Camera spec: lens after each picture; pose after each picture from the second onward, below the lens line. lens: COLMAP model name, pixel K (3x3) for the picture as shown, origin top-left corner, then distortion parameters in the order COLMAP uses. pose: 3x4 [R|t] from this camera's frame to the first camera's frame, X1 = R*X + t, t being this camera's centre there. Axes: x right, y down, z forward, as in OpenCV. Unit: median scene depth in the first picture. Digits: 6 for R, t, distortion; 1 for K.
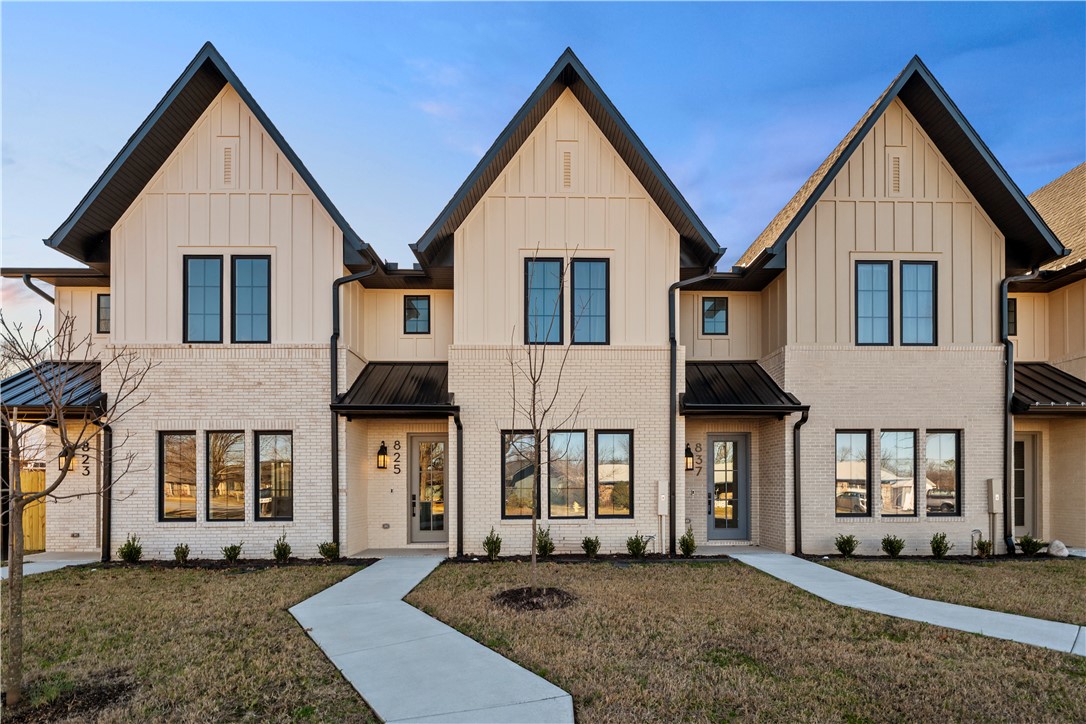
lens RADIAL K [[462.1, 0, 532.1], [0, 462.1, 386.5], [0, 0, 1]] dist [0.001200, 0.001568]
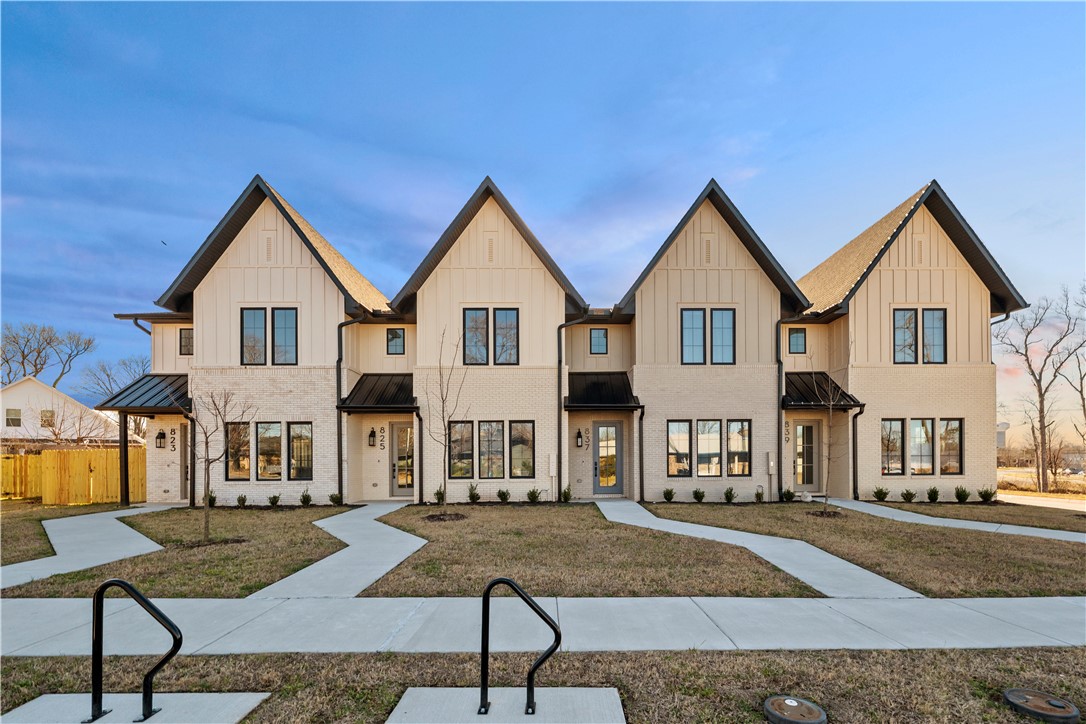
lens RADIAL K [[462.1, 0, 543.5], [0, 462.1, 360.5], [0, 0, 1]] dist [0.001200, 0.001568]
pose [[0.999970, -0.003658, -0.006853, 0.261523], [0.003668, 0.999992, 0.001527, -0.107416], [0.006847, -0.001552, 0.999975, -0.529037]]
